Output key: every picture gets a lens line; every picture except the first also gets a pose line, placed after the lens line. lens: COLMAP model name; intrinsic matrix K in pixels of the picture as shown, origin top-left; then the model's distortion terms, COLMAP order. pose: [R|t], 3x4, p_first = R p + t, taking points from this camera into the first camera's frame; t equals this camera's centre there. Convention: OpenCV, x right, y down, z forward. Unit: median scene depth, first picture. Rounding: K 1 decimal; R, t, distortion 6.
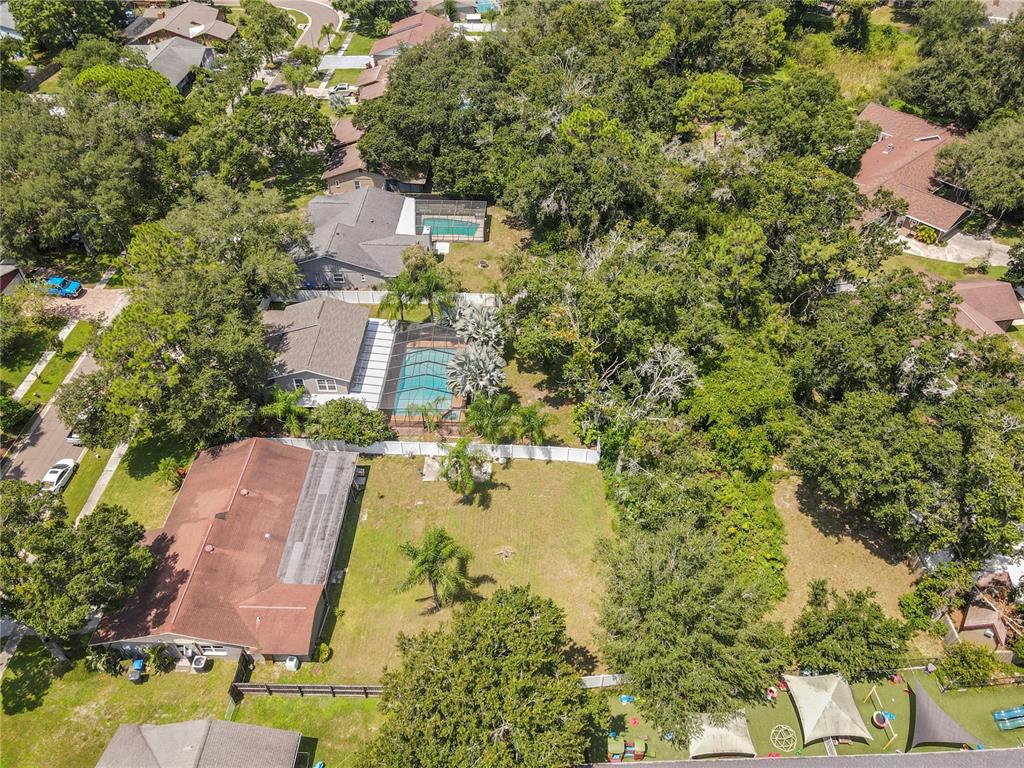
lens RADIAL K [[737.6, 0, 517.0], [0, 737.6, 380.6], [0, 0, 1]] dist [0.006679, 0.011085]
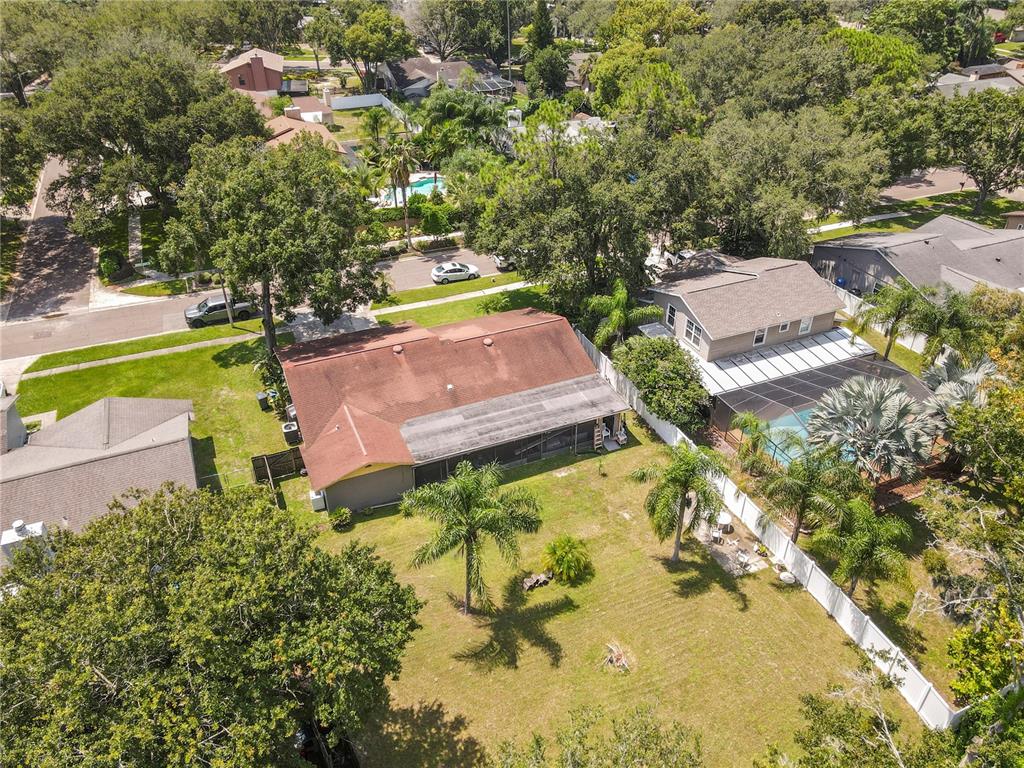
lens RADIAL K [[737.6, 0, 517.0], [0, 737.6, 380.6], [0, 0, 1]] dist [0.006679, 0.011085]
pose [[0.432458, 0.500175, -0.750203, 0.228922], [-0.615209, 0.771950, 0.160034, 0.032825], [0.659165, 0.392324, 0.641548, 0.469460]]
